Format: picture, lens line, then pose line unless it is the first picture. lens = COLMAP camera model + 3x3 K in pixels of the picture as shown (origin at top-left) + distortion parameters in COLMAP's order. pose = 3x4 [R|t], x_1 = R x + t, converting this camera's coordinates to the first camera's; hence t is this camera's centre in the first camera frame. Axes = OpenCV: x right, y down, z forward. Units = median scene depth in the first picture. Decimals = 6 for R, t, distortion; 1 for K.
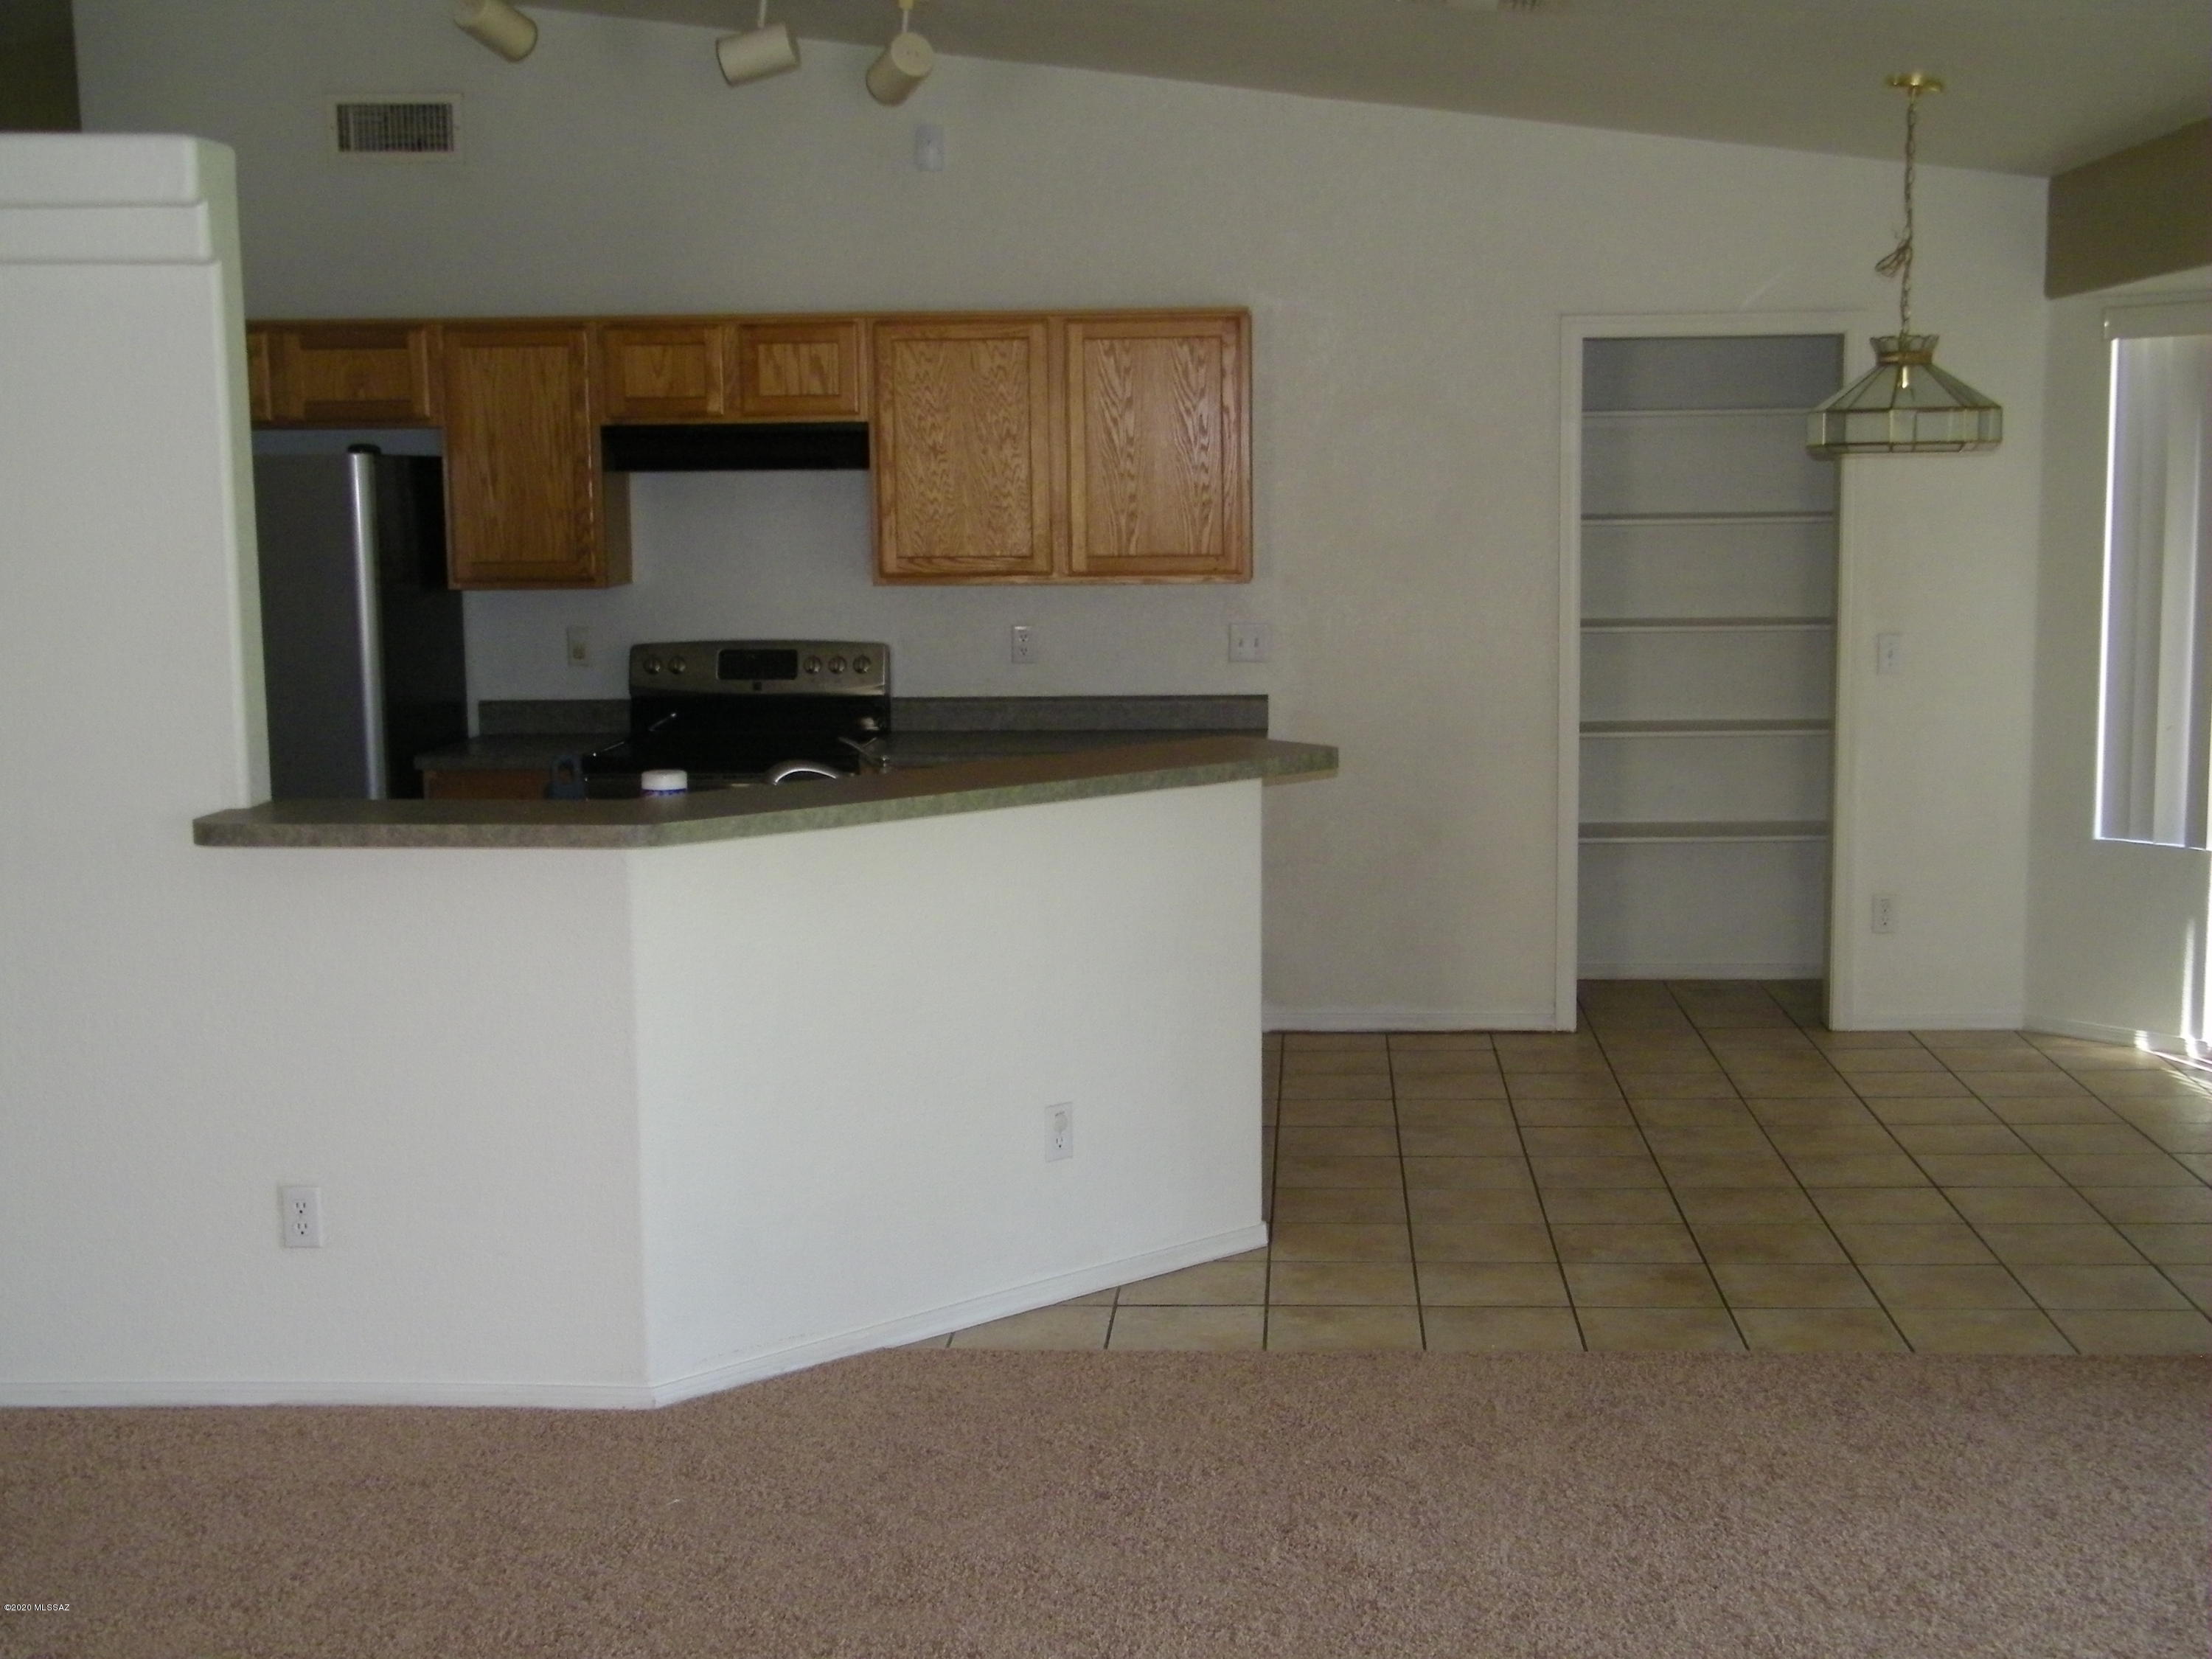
lens RADIAL K [[2677.8, 0, 1106.0], [0, 2677.8, 829.5], [0, 0, 1]] dist [-0.058918, 0.301563]
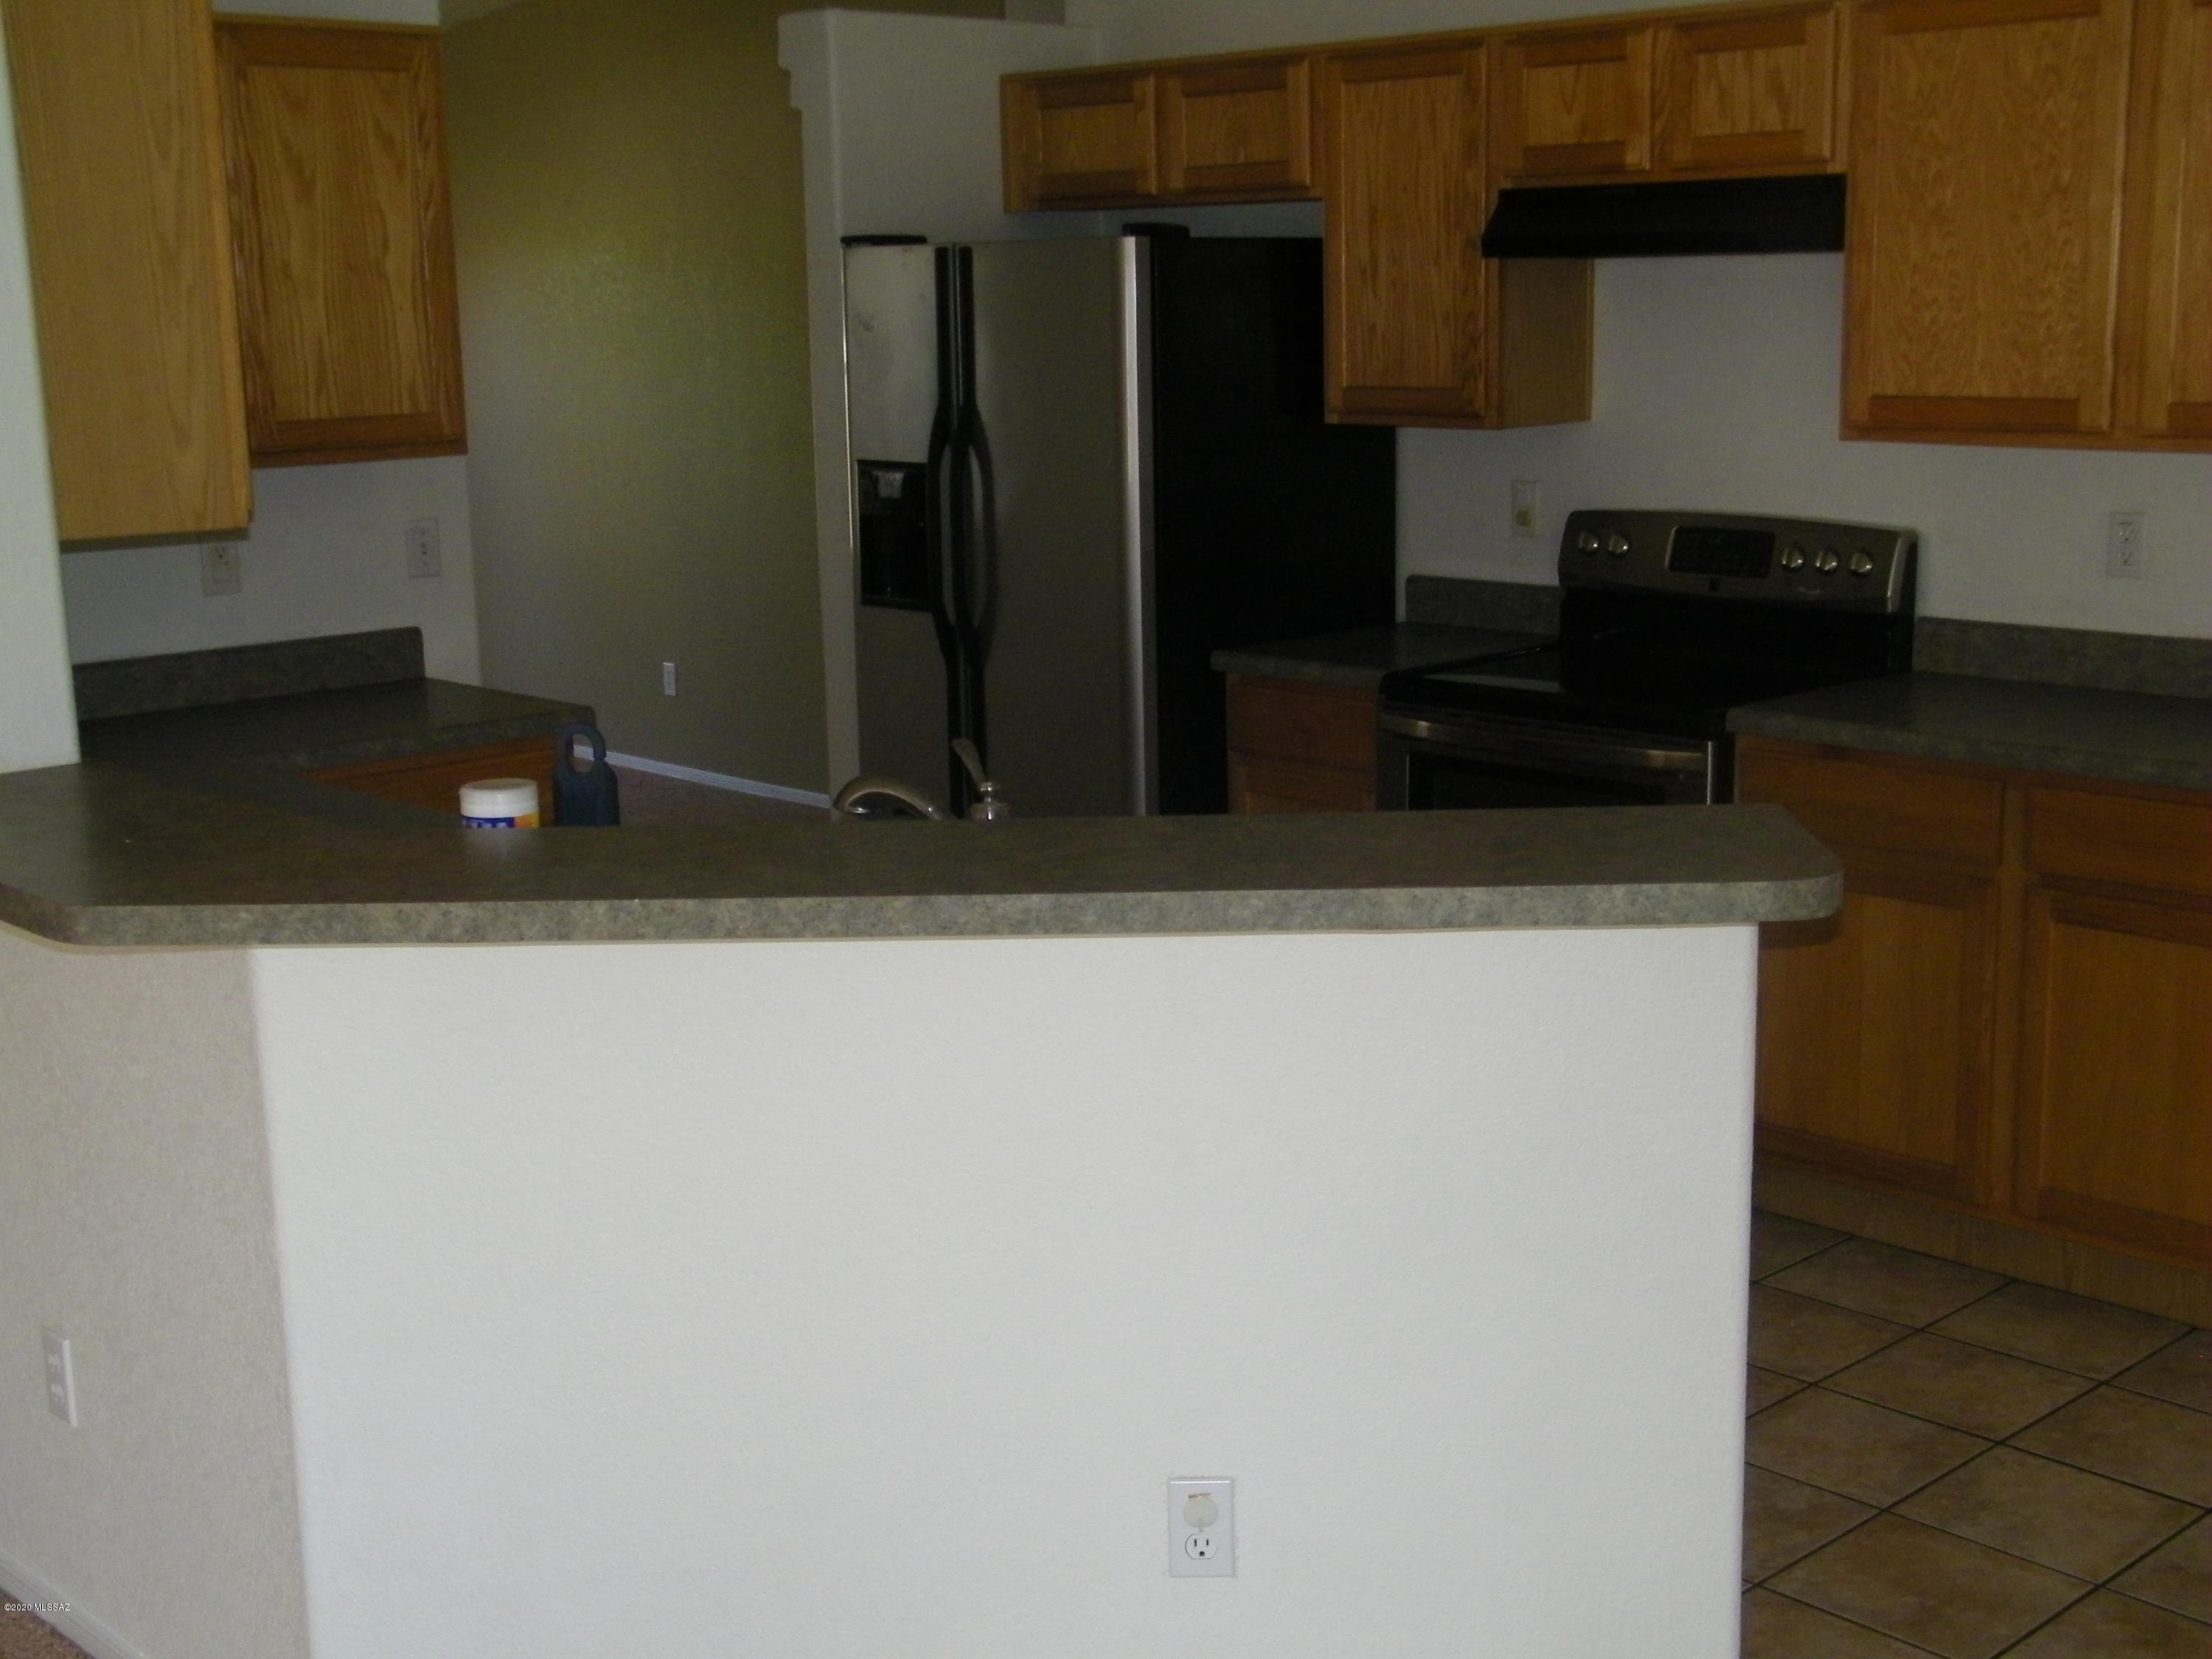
lens RADIAL K [[2677.8, 0, 1106.0], [0, 2677.8, 829.5], [0, 0, 1]] dist [-0.058918, 0.301563]
pose [[0.747899, 0.129771, -0.651005, 0.203381], [-0.079032, 0.991137, 0.106777, -0.054403], [0.659091, -0.028408, 0.751526, 0.418540]]
